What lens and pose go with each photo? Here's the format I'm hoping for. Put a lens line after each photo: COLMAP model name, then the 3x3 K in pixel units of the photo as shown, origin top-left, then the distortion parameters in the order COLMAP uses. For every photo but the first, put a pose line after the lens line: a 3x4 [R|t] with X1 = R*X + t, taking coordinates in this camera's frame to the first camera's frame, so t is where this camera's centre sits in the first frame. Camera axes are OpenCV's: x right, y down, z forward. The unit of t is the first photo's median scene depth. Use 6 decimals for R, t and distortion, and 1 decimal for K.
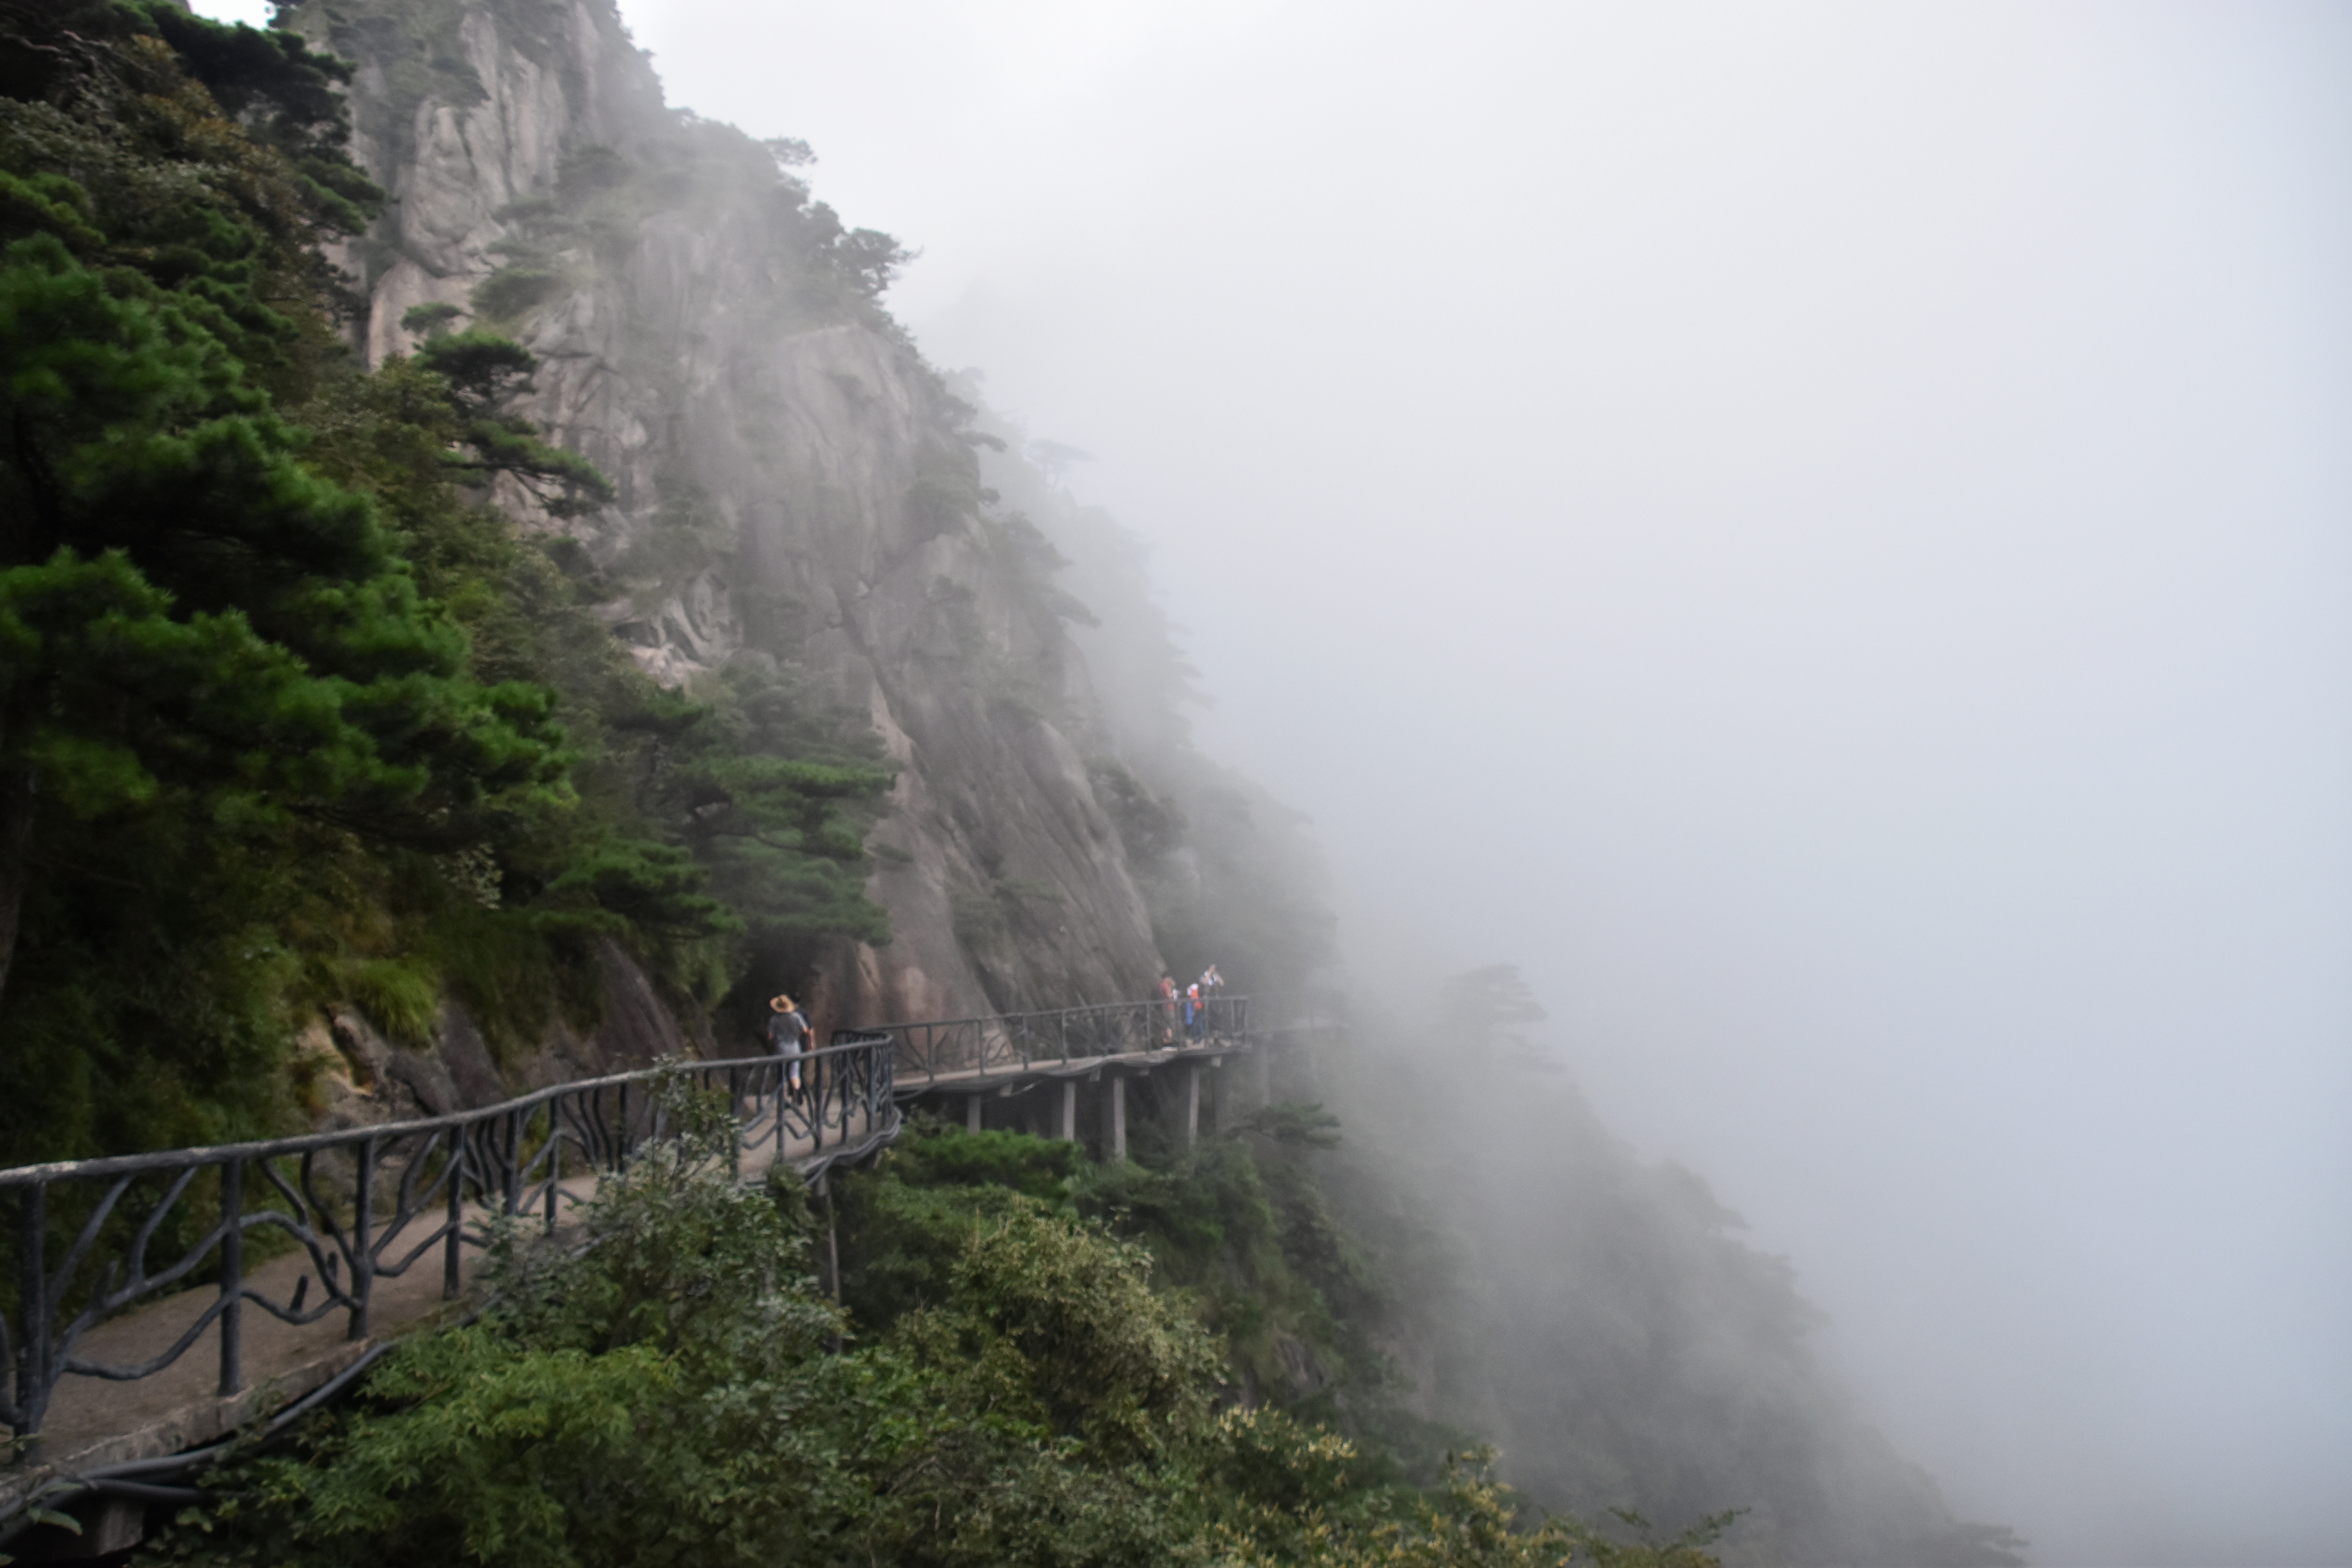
lens RADIAL K [[1809.3, 0, 1176.0], [0, 1809.3, 784.0], [0, 0, 1]] dist [-0.144822, 0.069835]
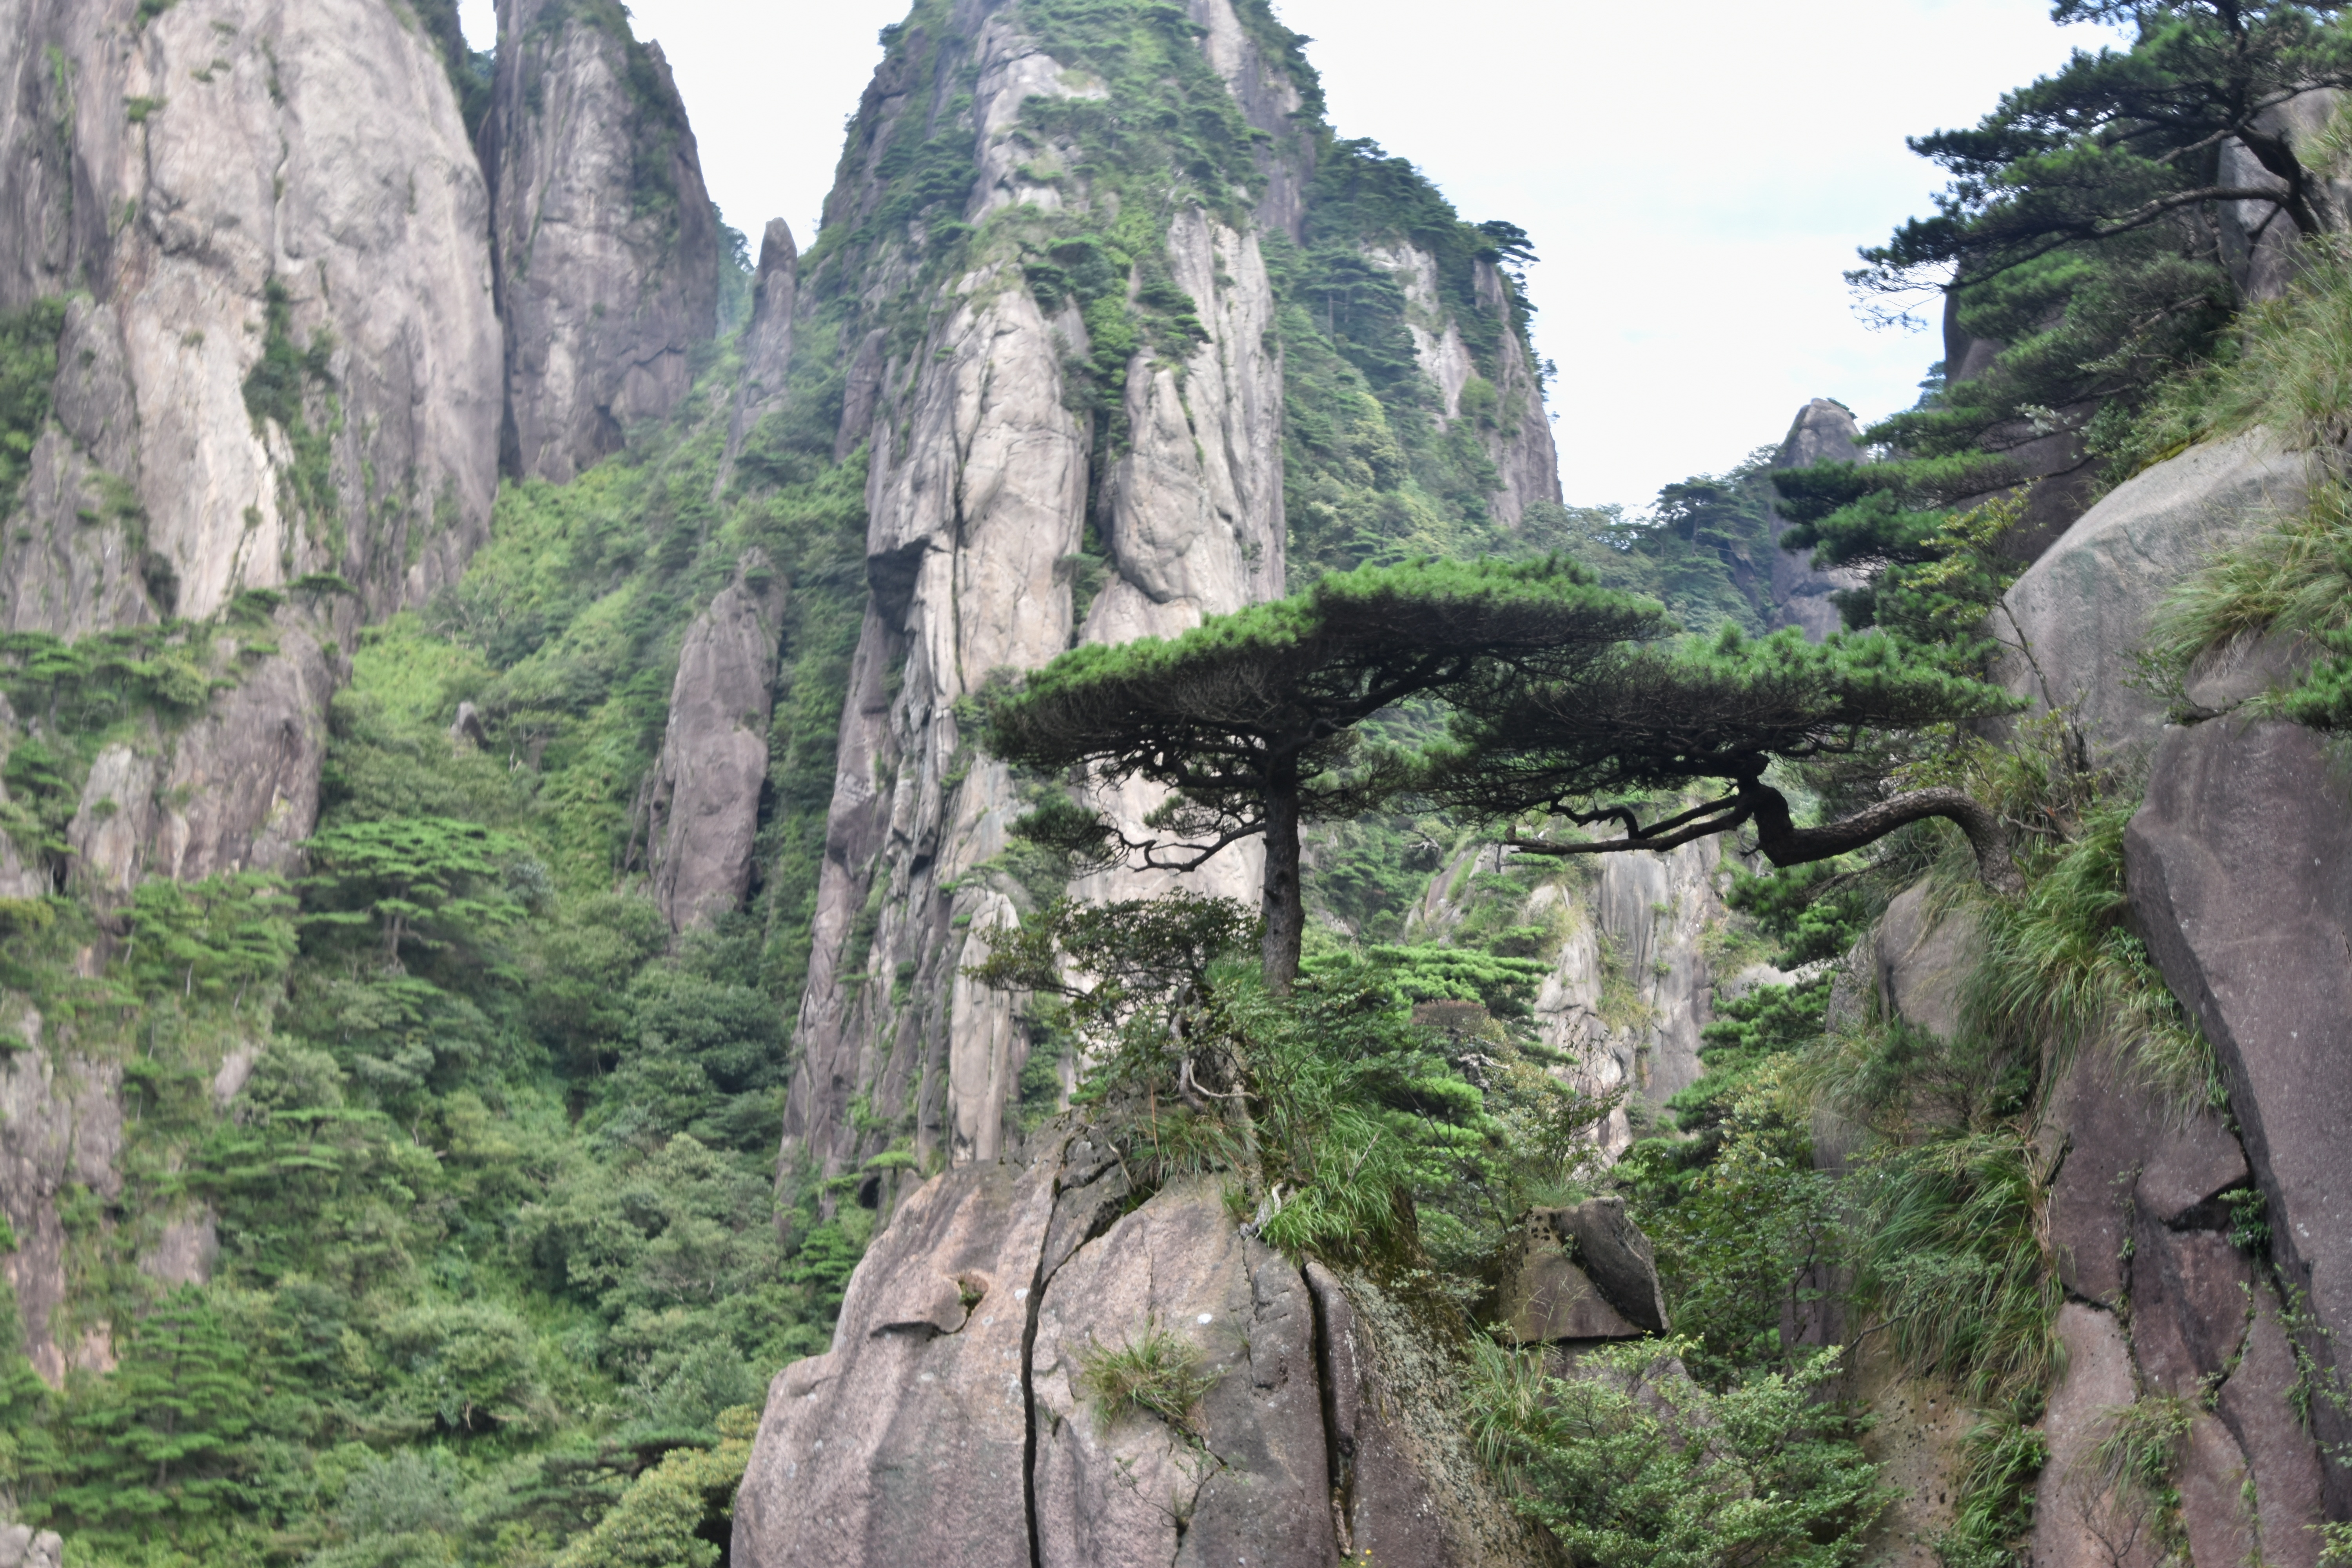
lens RADIAL K [[3739.5, 0, 1176.0], [0, 3739.5, 784.0], [0, 0, 1]] dist [0.187503, 1.055894]
pose [[0.968884, 0.036530, -0.244803, -0.001577], [-0.055962, 0.995768, -0.072896, -0.085864], [0.241105, 0.084327, 0.966829, -0.596813]]
